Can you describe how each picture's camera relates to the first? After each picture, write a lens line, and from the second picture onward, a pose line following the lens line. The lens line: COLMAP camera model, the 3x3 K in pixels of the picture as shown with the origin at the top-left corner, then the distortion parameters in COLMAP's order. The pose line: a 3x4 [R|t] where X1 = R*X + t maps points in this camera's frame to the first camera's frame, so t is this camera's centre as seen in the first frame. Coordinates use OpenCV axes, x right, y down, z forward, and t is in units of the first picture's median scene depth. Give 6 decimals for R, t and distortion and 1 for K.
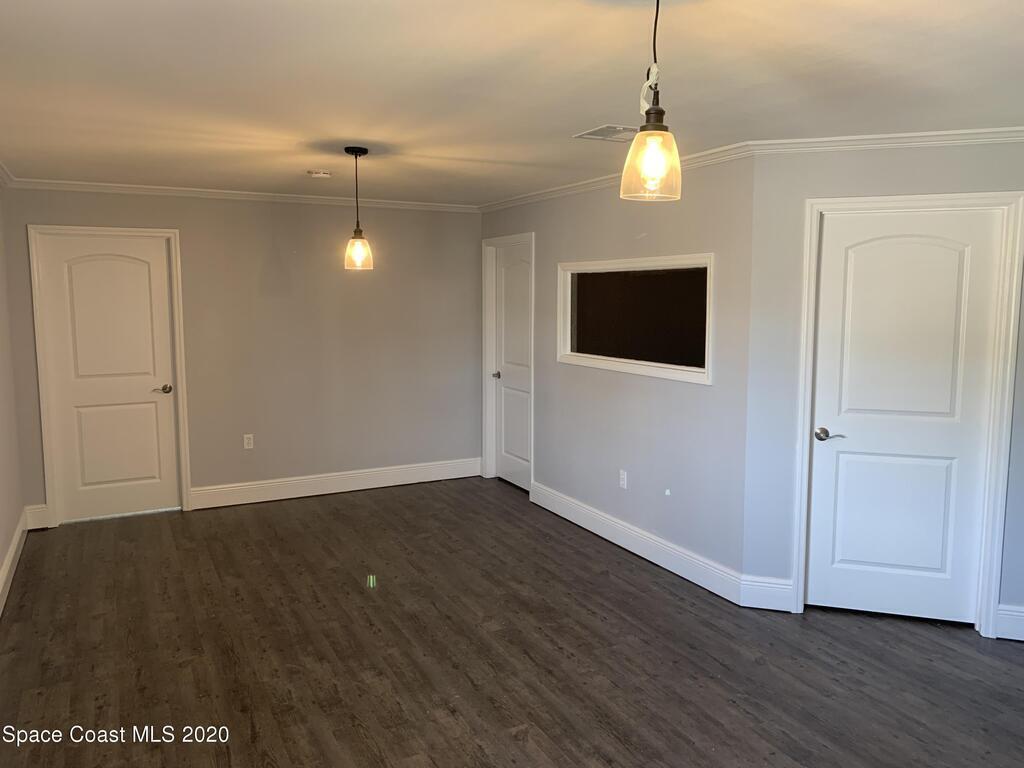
lens RADIAL K [[800.4, 0, 506.3], [0, 800.4, 384.8], [0, 0, 1]] dist [0.093543, -0.024561]
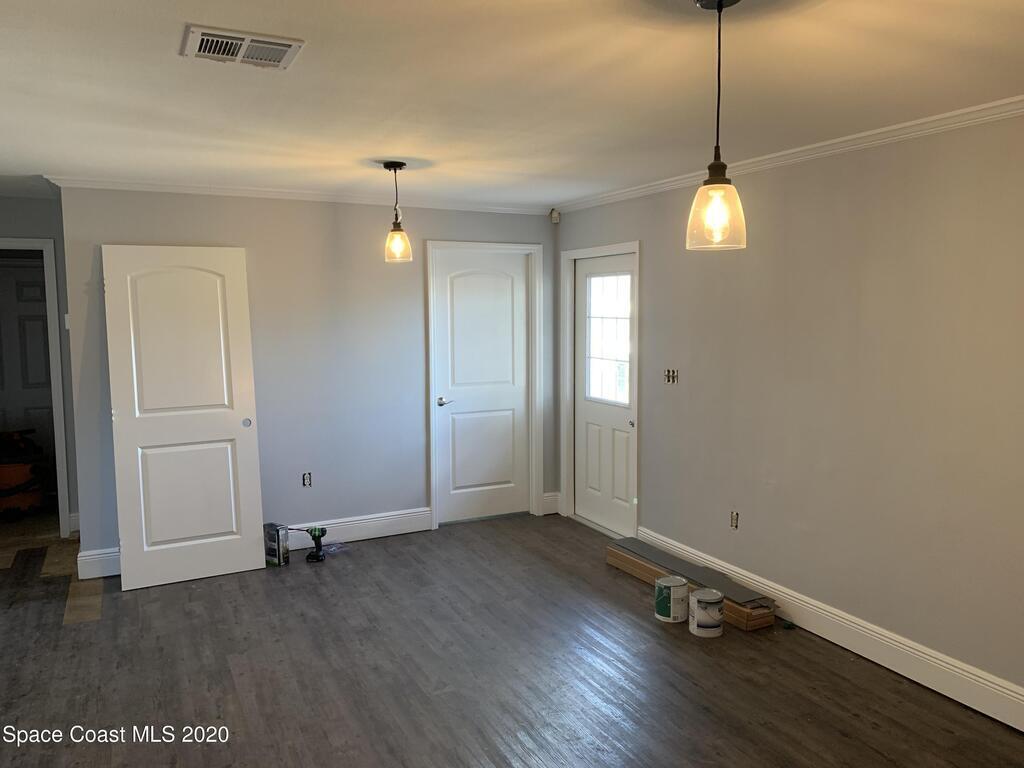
lens RADIAL K [[800.4, 0, 511.6], [0, 800.4, 380.1], [0, 0, 1]] dist [0.093543, -0.024561]
pose [[-0.999916, 0.010078, 0.008106, -0.085921], [0.011520, 0.978881, 0.204107, -0.204276], [-0.005877, 0.204183, -0.978915, 1.824781]]
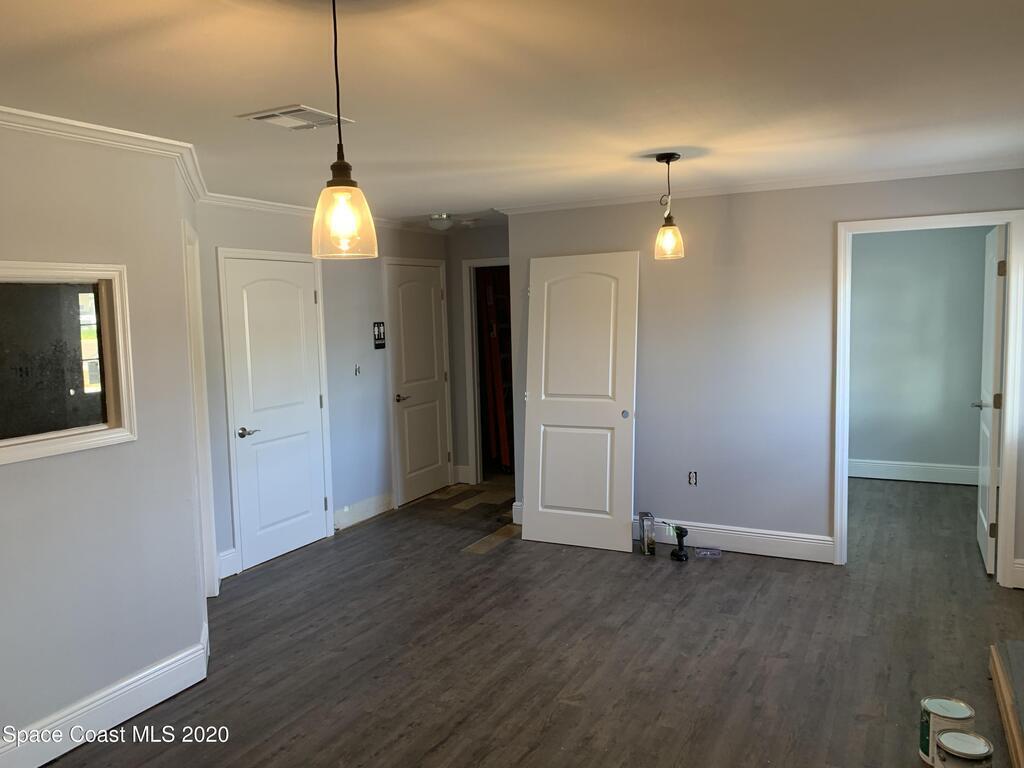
lens RADIAL K [[800.4, 0, 510.5], [0, 800.4, 381.5], [0, 0, 1]] dist [0.093543, -0.024561]
pose [[-0.588167, -0.056610, 0.806756, -0.725294], [0.117090, 0.981076, 0.154207, -0.164254], [-0.800219, 0.185162, -0.570408, 1.462034]]
